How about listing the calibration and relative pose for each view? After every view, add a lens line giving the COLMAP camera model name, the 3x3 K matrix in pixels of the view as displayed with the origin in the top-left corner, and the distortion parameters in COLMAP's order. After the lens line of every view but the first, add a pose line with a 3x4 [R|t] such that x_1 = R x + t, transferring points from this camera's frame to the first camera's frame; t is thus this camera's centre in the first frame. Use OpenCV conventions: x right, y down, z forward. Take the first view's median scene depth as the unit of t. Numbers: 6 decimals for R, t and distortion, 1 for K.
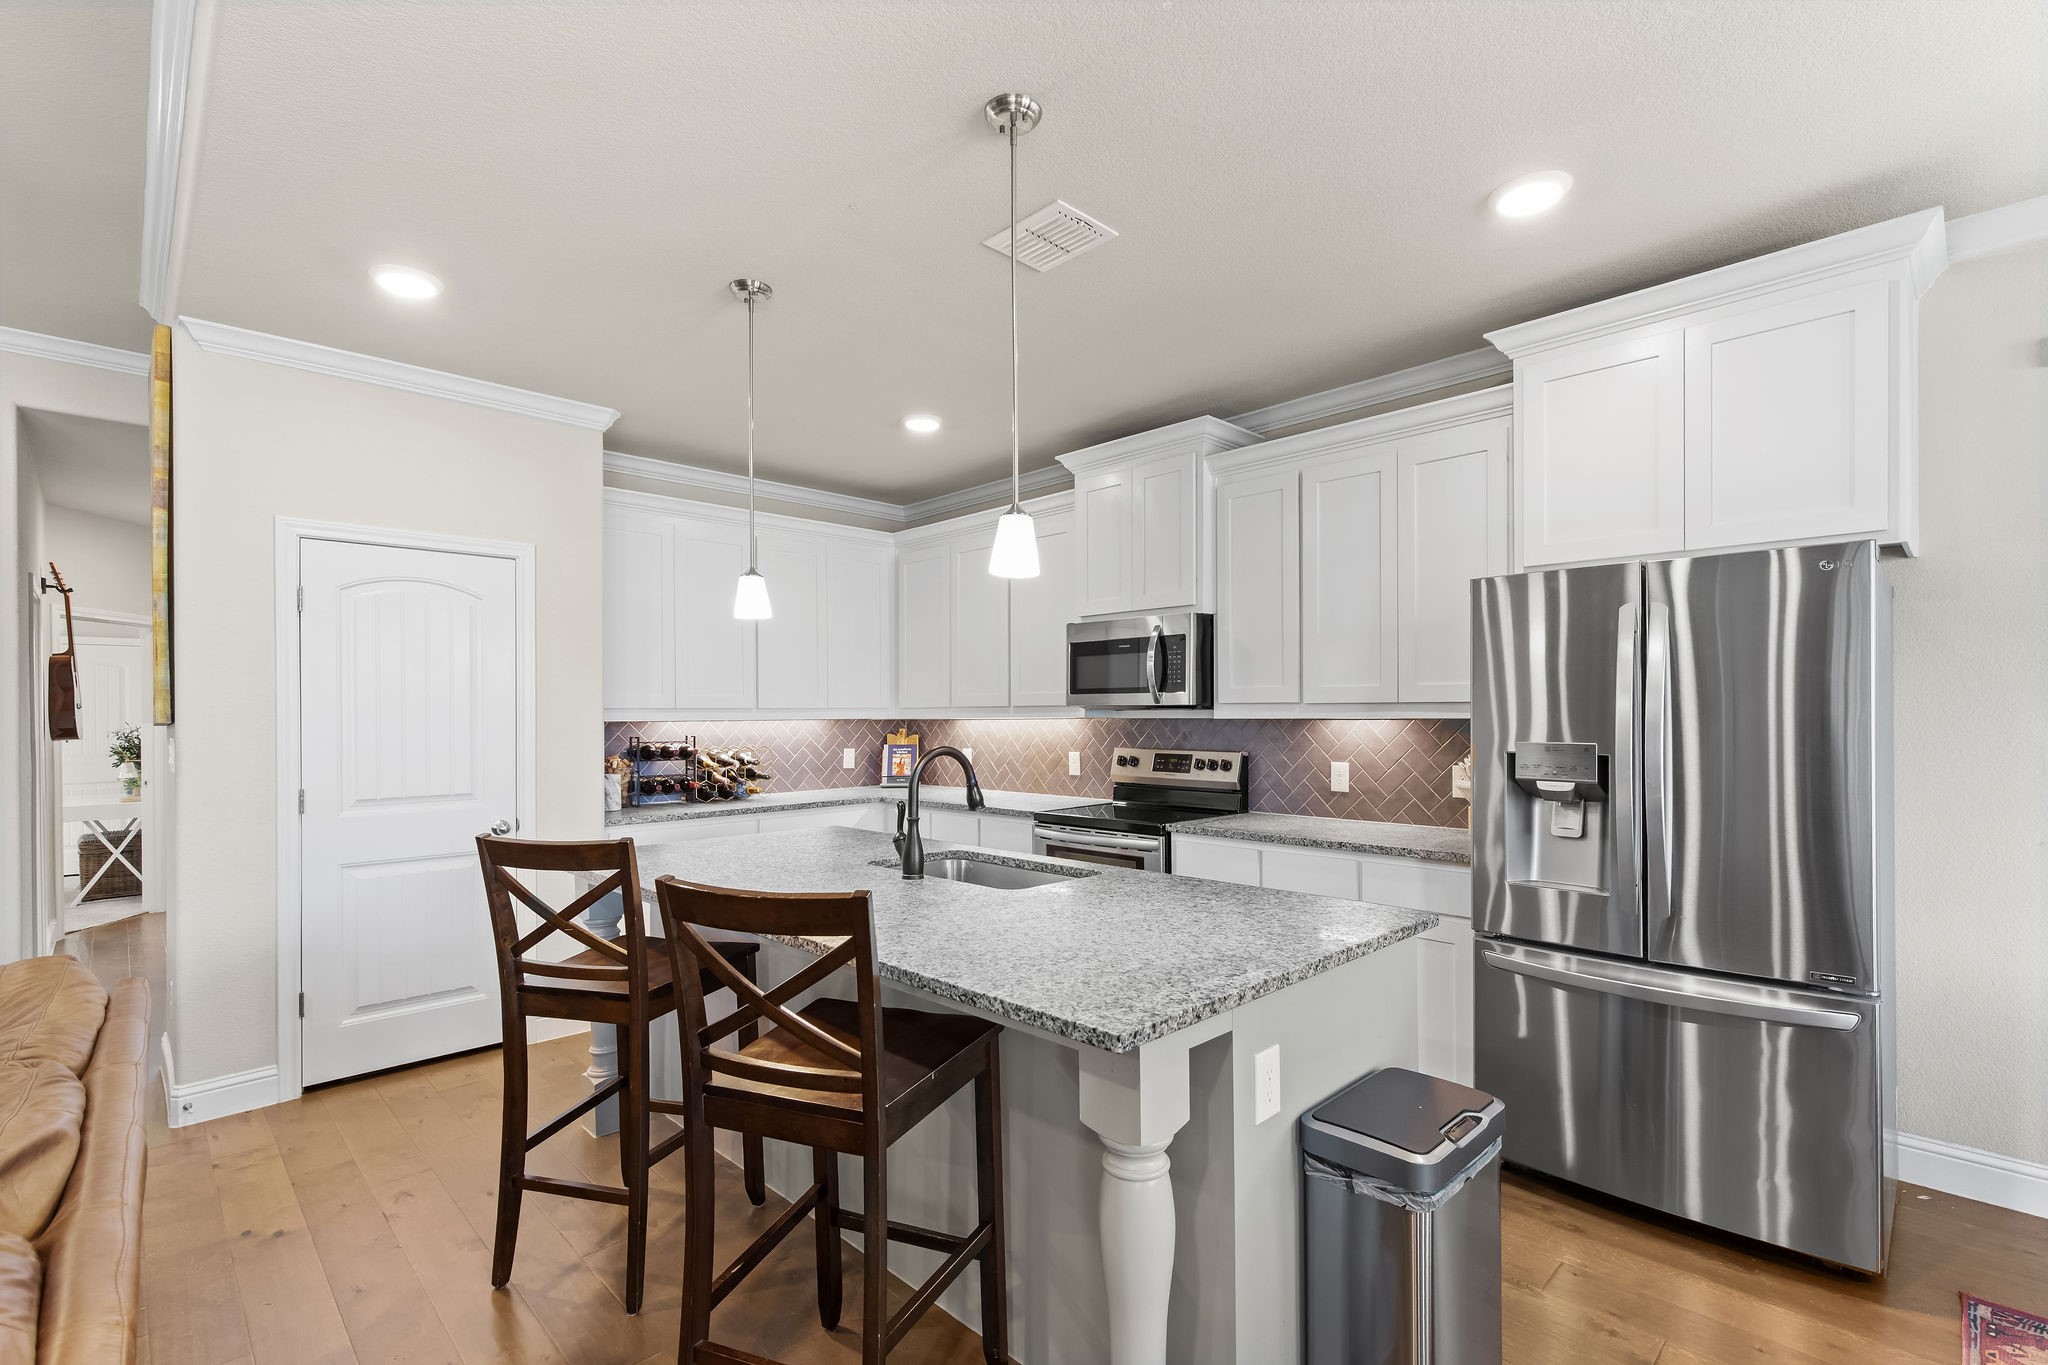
lens RADIAL K [[930.6, 0, 1038.0], [0, 930.6, 707.4], [0, 0, 1]] dist [0.004959, -0.000140]
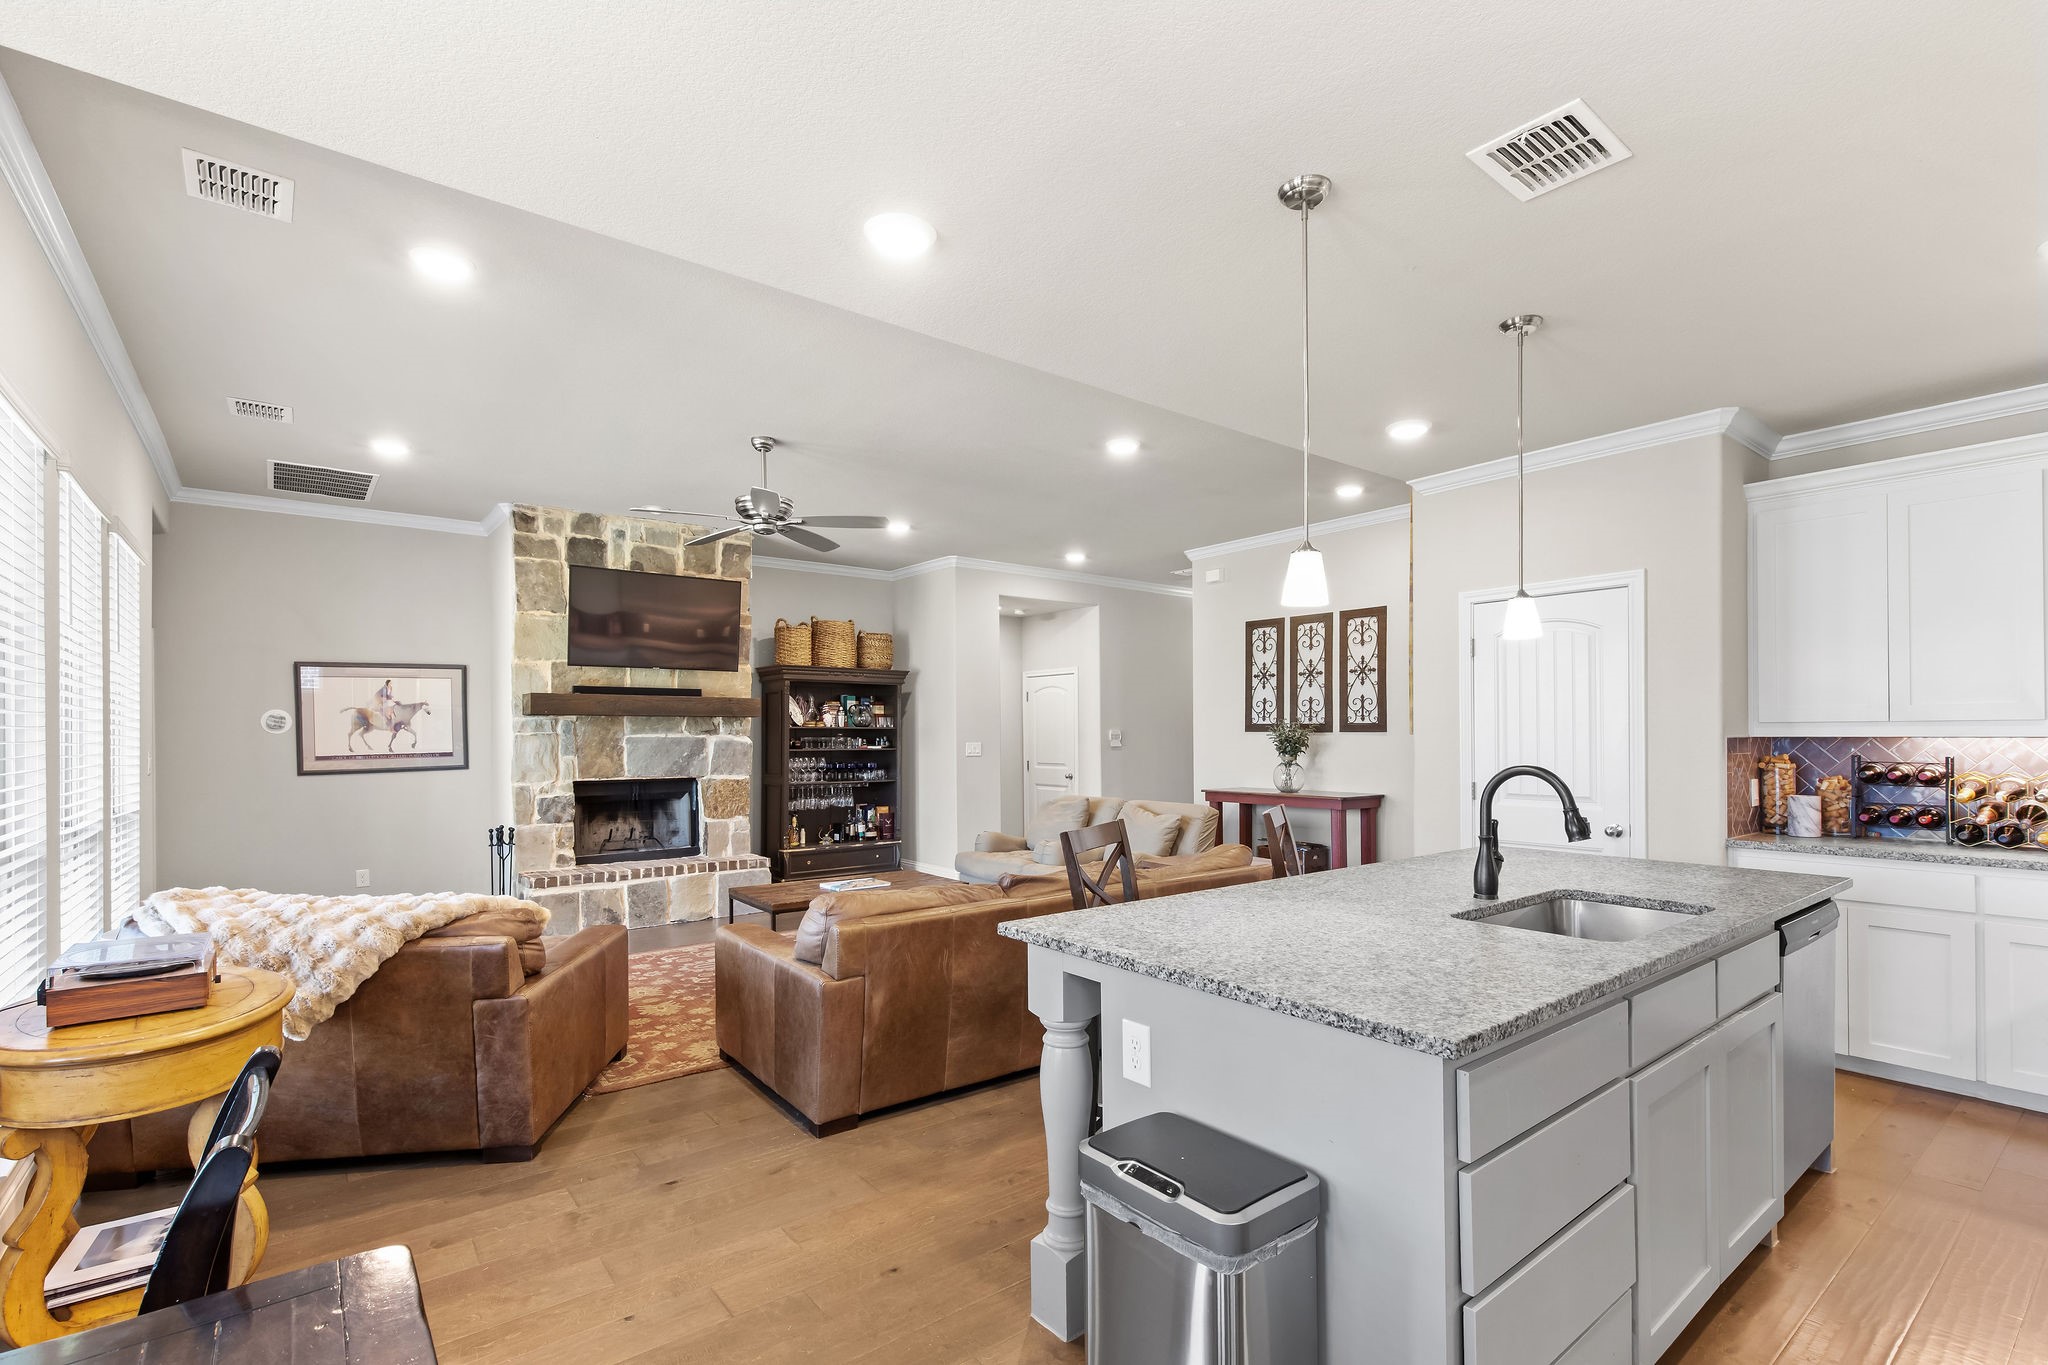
lens RADIAL K [[931.8, 0, 1032.7], [0, 931.8, 733.7], [0, 0, 1]] dist [0.001362, -0.000204]
pose [[-0.104325, 0.003749, -0.994536, 0.577748], [0.010016, 0.999946, 0.002719, 0.002508], [0.994493, -0.009678, -0.104357, 0.411196]]
